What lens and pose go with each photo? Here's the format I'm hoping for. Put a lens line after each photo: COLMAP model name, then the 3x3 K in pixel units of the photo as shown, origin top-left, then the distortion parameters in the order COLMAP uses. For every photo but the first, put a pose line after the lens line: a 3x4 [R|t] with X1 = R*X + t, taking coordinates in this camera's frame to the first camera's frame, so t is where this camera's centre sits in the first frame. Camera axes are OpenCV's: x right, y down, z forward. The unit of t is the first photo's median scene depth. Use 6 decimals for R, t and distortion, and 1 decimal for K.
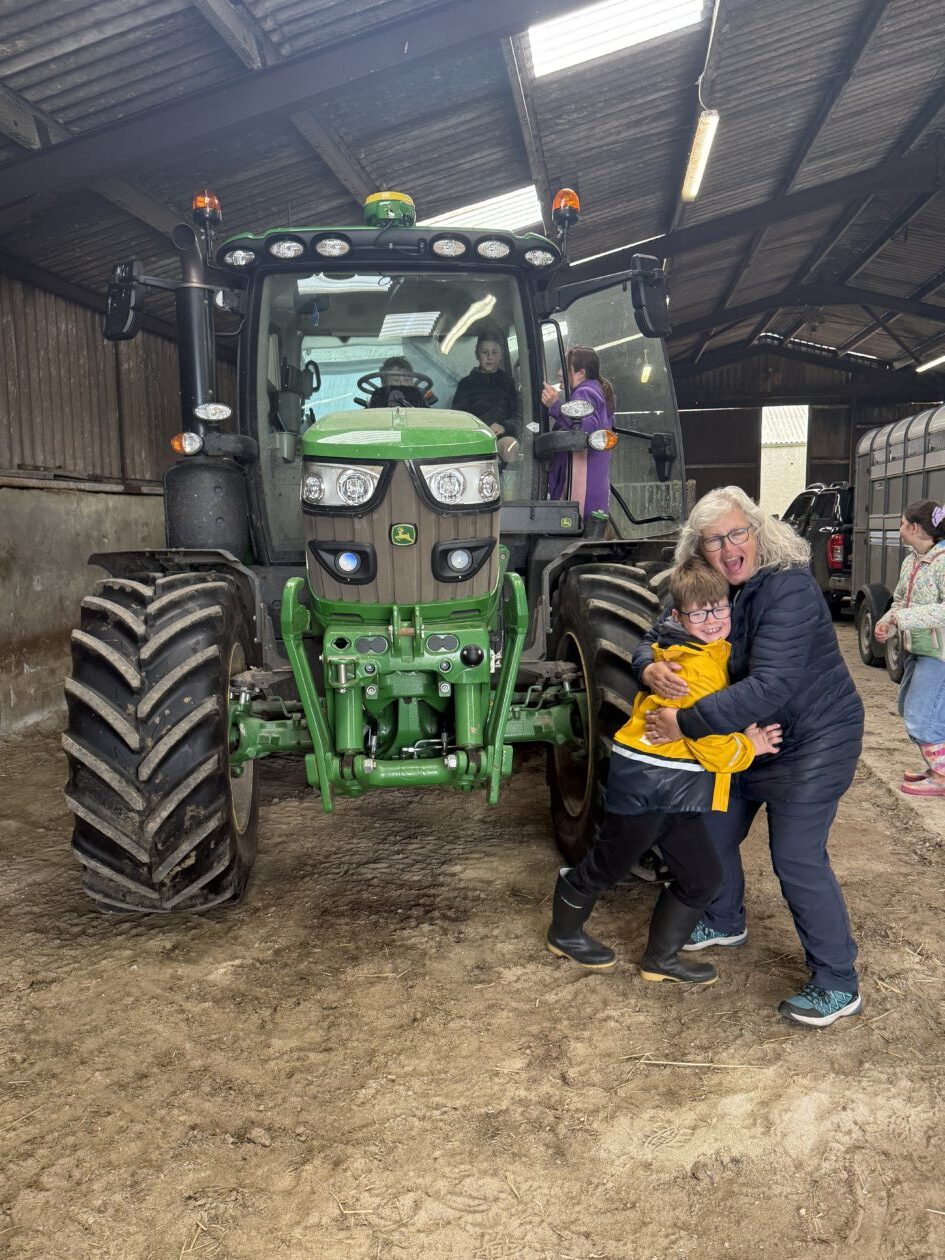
lens RADIAL K [[1008.3, 0, 472.5], [0, 1008.3, 630.0], [0, 0, 1]] dist [0.118643, -0.198918]
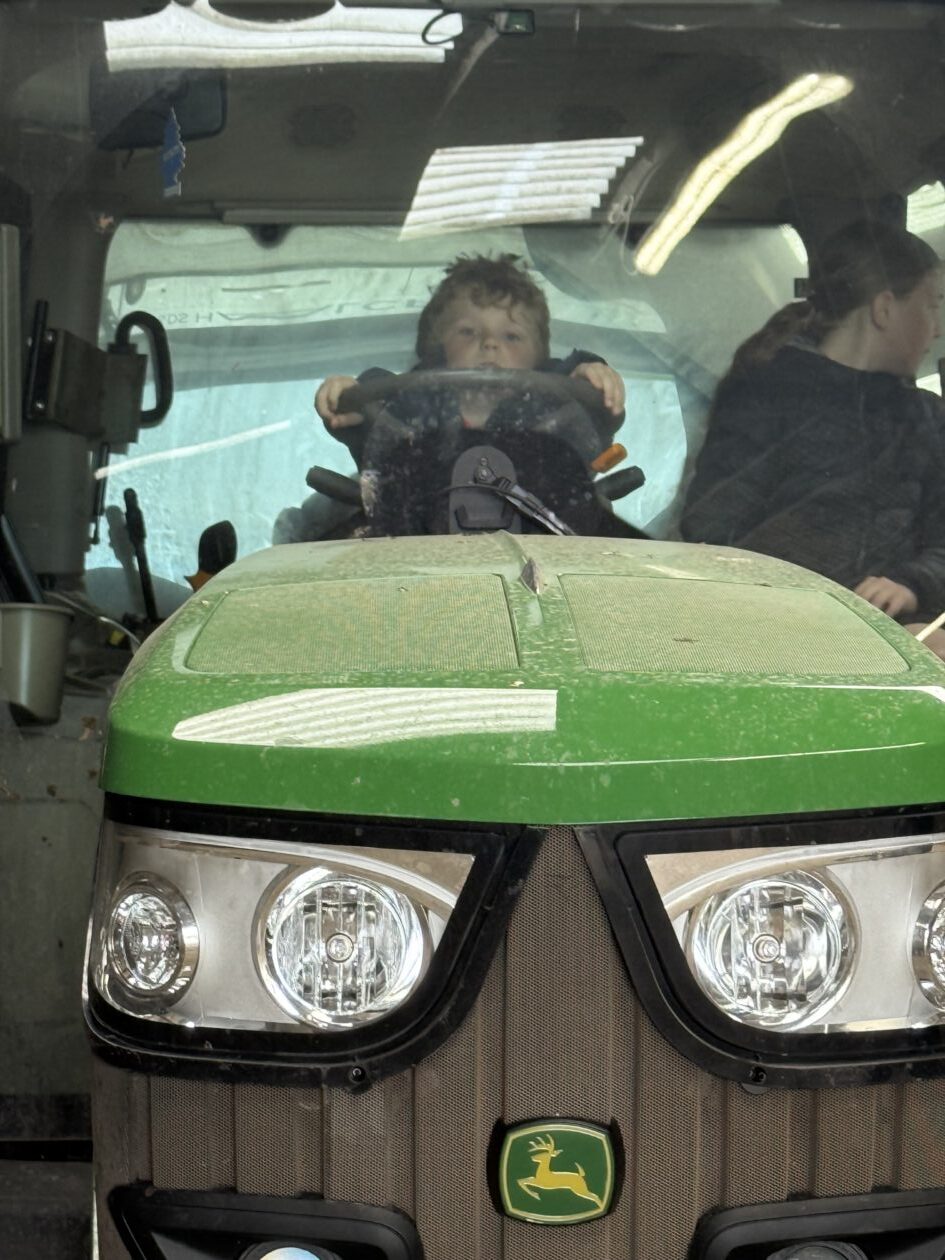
lens RADIAL K [[3571.9, 0, 472.5], [0, 3571.9, 630.0], [0, 0, 1]] dist [0.170880, 1.029106]
pose [[0.998332, 0.021037, -0.053760, -0.045544], [-0.029436, 0.986588, -0.160556, -0.080702], [0.049661, 0.161871, 0.985562, 0.228090]]
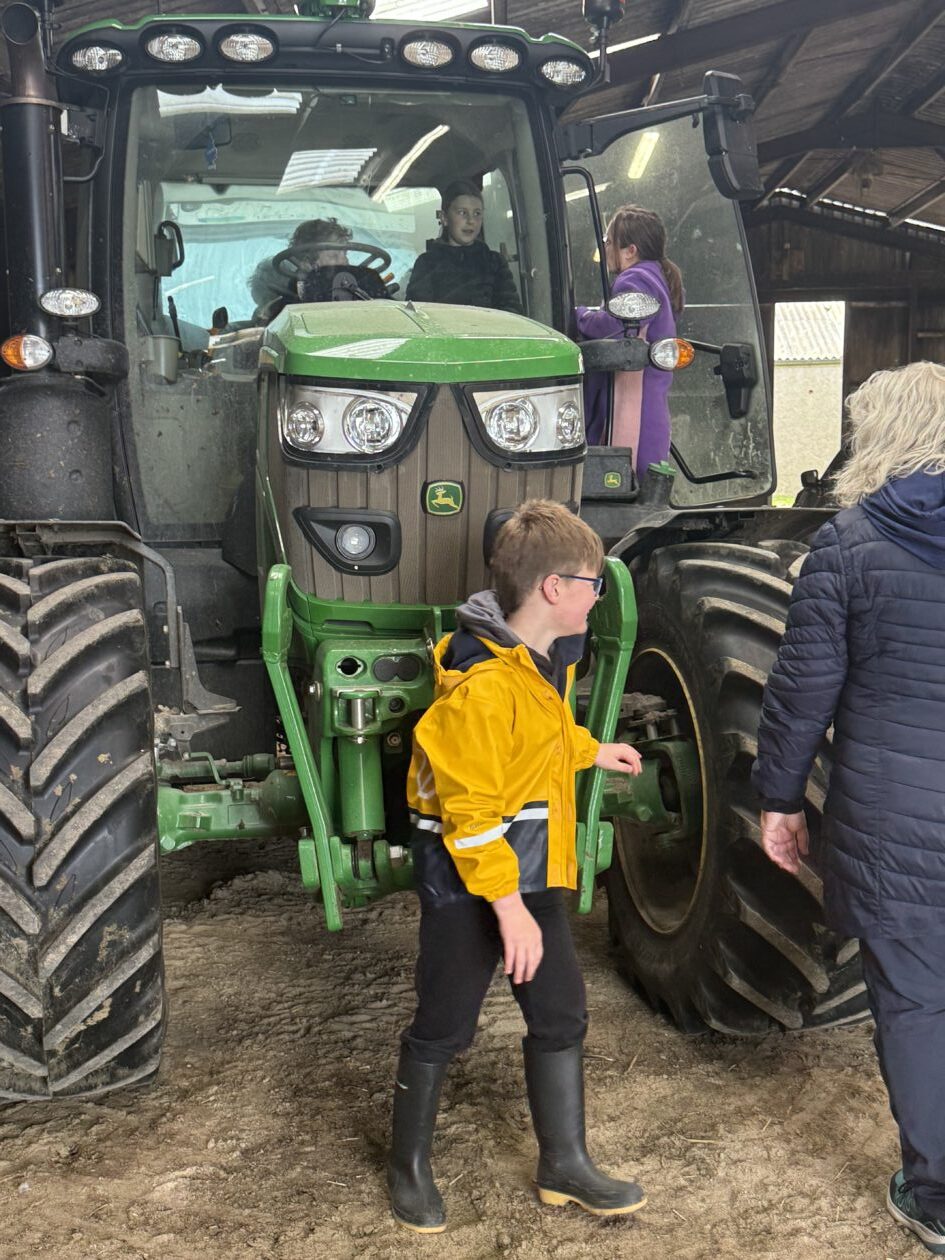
lens RADIAL K [[1622.5, 0, 471.1], [0, 1622.5, 624.1], [0, 0, 1]] dist [0.089900, -0.025123]
pose [[0.995258, -0.004991, 0.097138, -0.144782], [0.006684, 0.999831, -0.017113, 0.004056], [-0.097036, 0.017681, 0.995124, -0.033824]]
